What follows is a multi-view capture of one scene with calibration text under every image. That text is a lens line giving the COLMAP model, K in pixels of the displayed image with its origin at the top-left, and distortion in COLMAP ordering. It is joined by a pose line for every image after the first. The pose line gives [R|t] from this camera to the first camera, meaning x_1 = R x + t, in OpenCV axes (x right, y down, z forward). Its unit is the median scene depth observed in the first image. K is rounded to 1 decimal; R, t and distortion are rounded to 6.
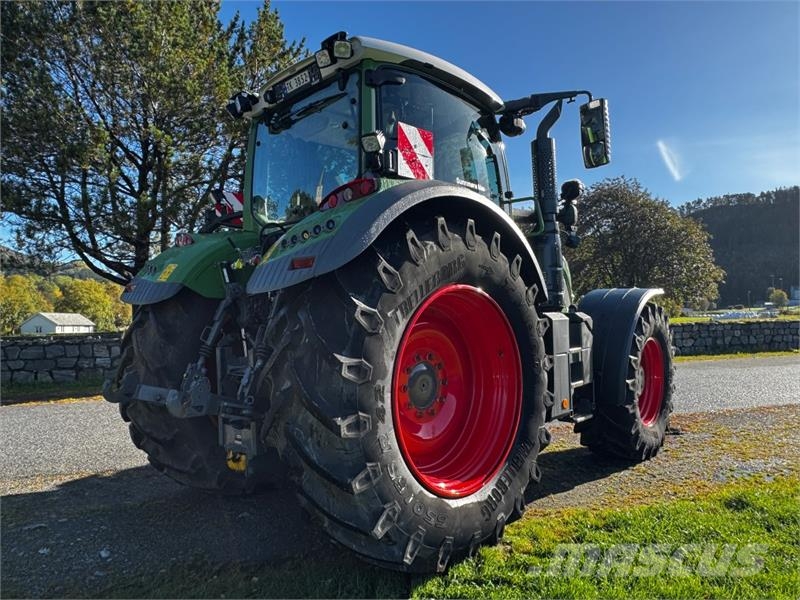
lens RADIAL K [[545.9, 0, 400.0], [0, 545.9, 300.0], [0, 0, 1]] dist [-0.003516, -0.000538]
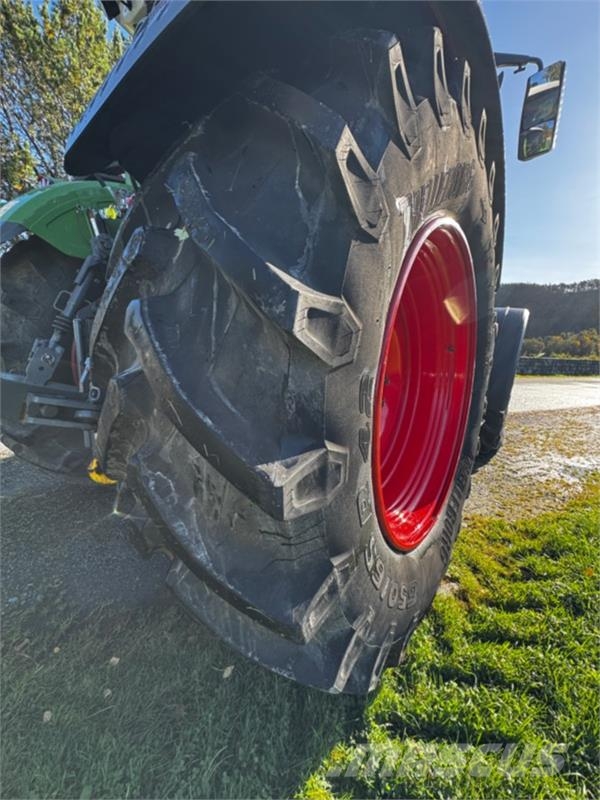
lens RADIAL K [[321.5, 0, 300.0], [0, 321.5, 400.0], [0, 0, 1]] dist [-0.000649, 0.000051]
pose [[0.993580, 0.044072, 0.104191, -0.108725], [-0.063666, 0.979139, 0.192961, 0.126096], [-0.093513, -0.198356, 0.975659, 0.736725]]
